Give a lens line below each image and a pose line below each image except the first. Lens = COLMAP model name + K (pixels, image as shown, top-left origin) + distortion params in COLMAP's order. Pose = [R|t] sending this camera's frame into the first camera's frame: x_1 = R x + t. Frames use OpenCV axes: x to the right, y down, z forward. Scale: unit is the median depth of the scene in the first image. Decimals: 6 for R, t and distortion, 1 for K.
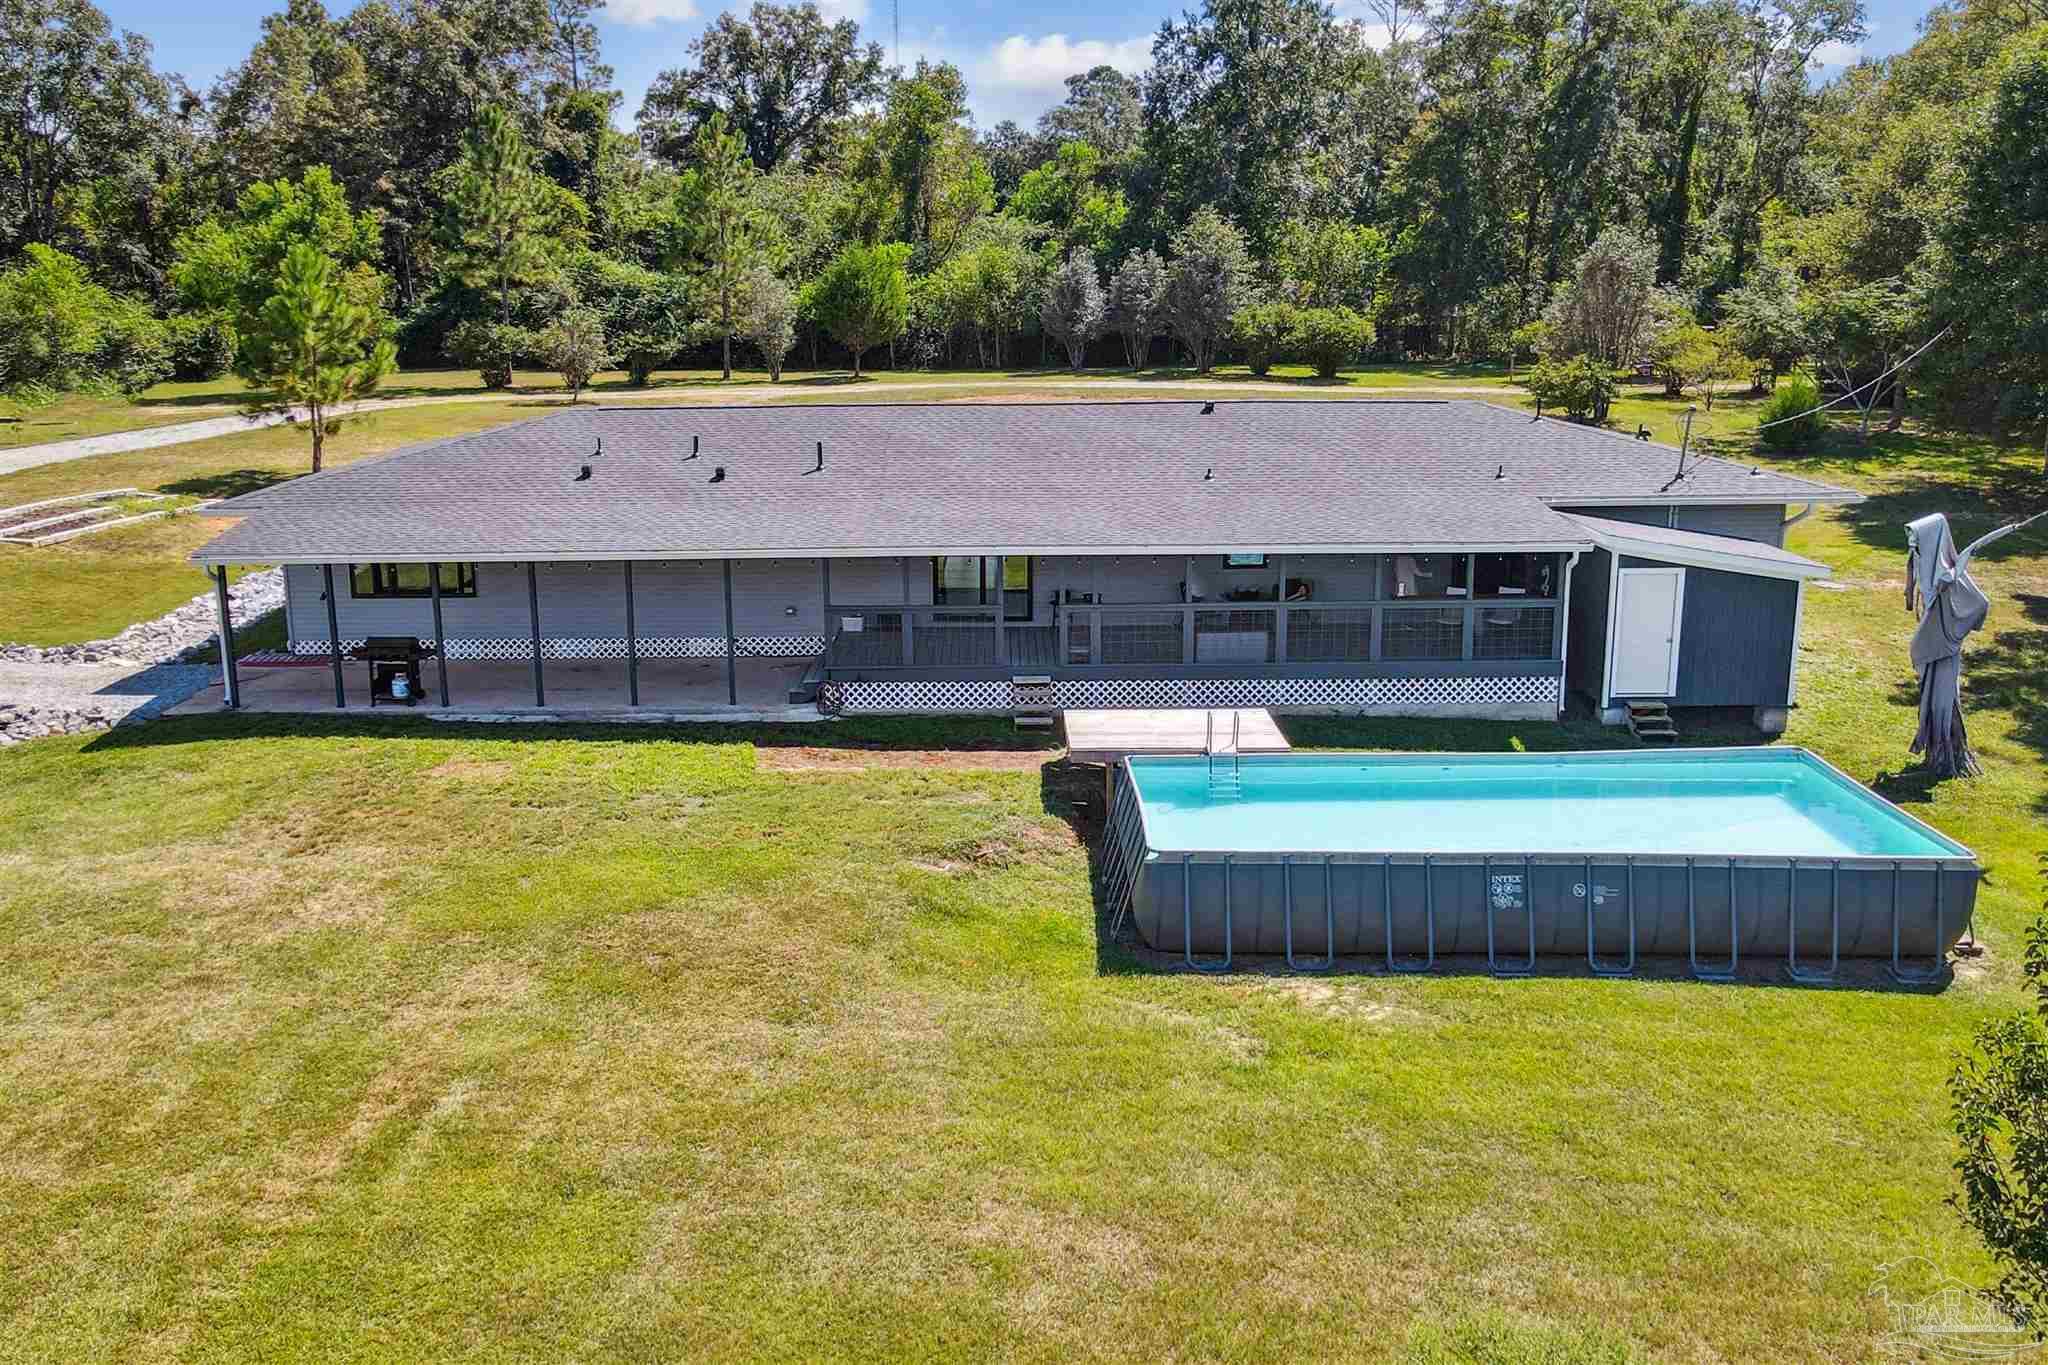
lens RADIAL K [[1773.6, 0, 1024.0], [0, 1773.6, 682.5], [0, 0, 1]] dist [-0.004821, -0.001730]
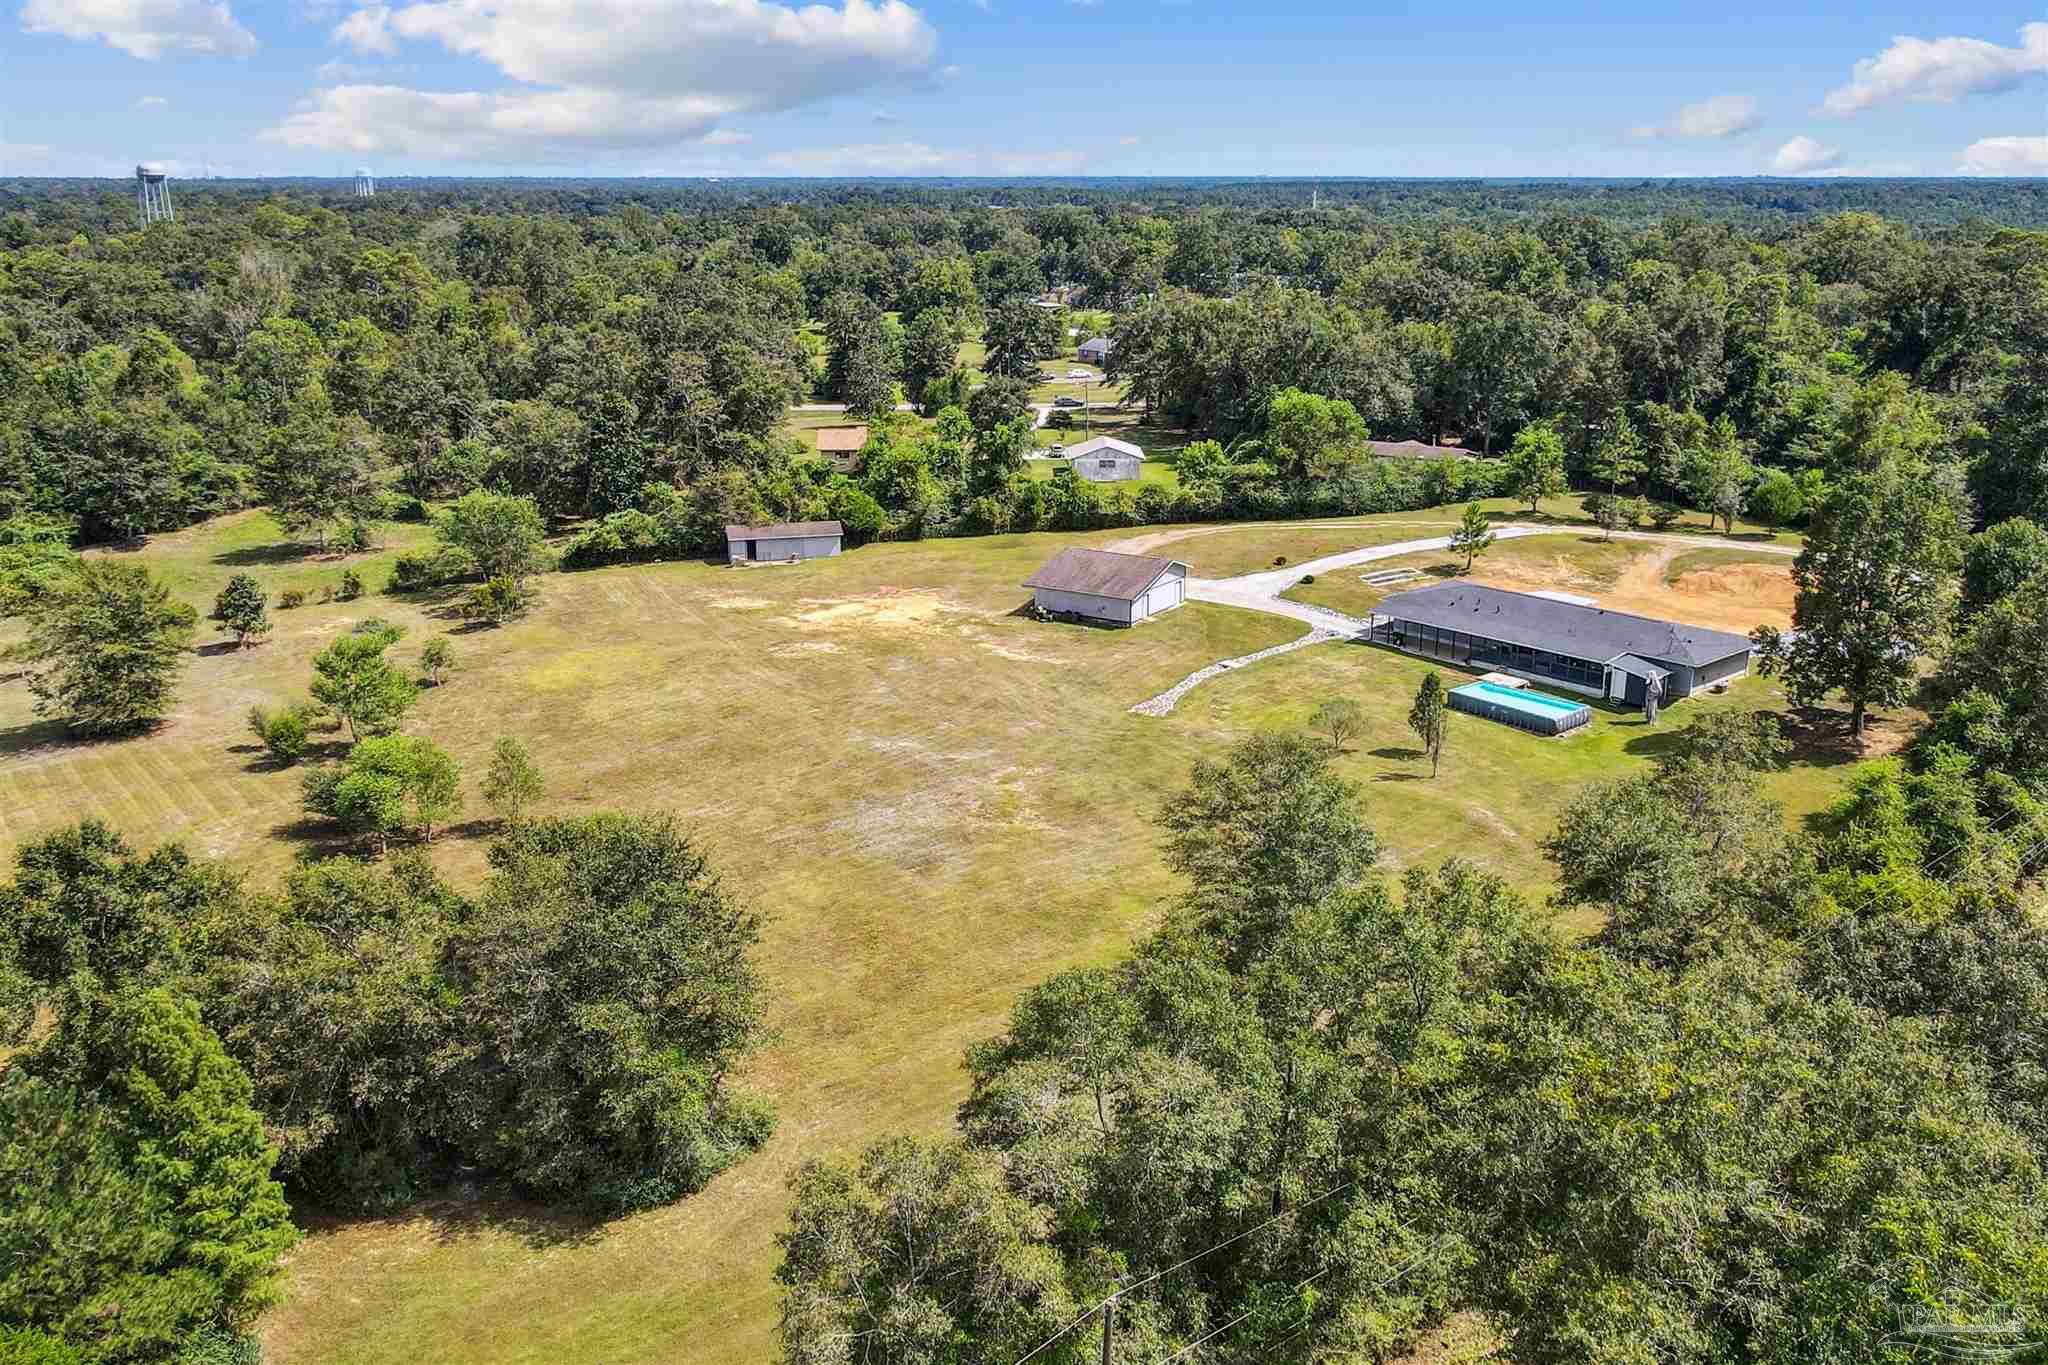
lens RADIAL K [[1773.6, 0, 1024.0], [0, 1773.6, 682.5], [0, 0, 1]] dist [-0.004821, -0.001730]
pose [[0.654827, 0.213508, -0.724994, 0.939312], [-0.169440, 0.976322, 0.134482, -0.136620], [0.736541, 0.034780, 0.675498, -1.142392]]
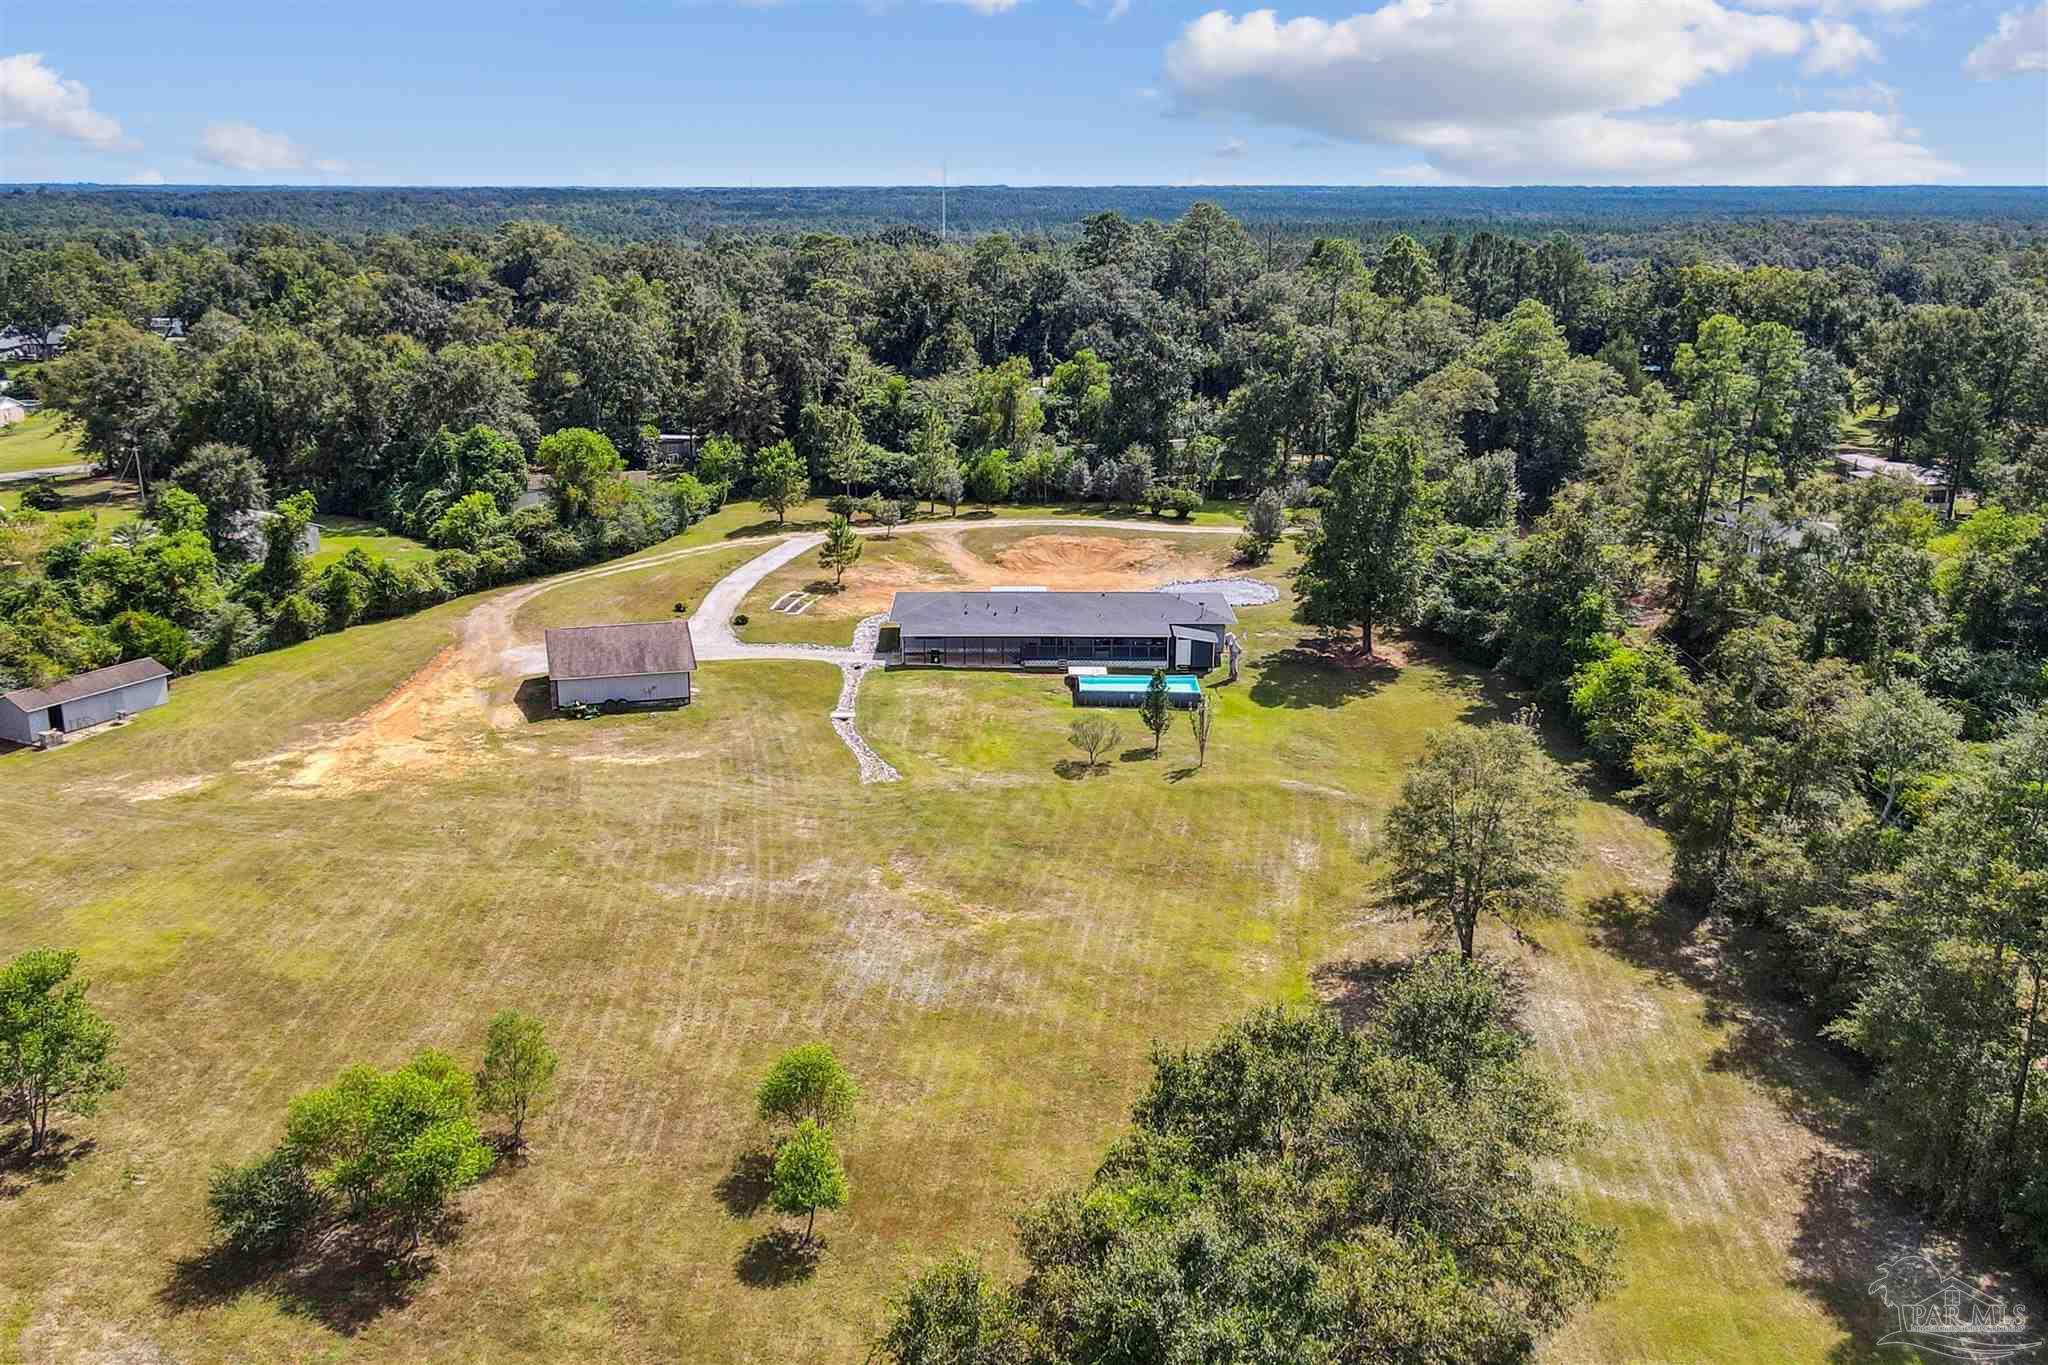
lens RADIAL K [[1773.6, 0, 1024.0], [0, 1773.6, 682.5], [0, 0, 1]] dist [-0.004821, -0.001730]
pose [[0.999857, 0.014350, -0.008934, -0.020926], [-0.013872, 0.998578, 0.051466, -0.069209], [0.009659, -0.051334, 0.998635, -1.429806]]
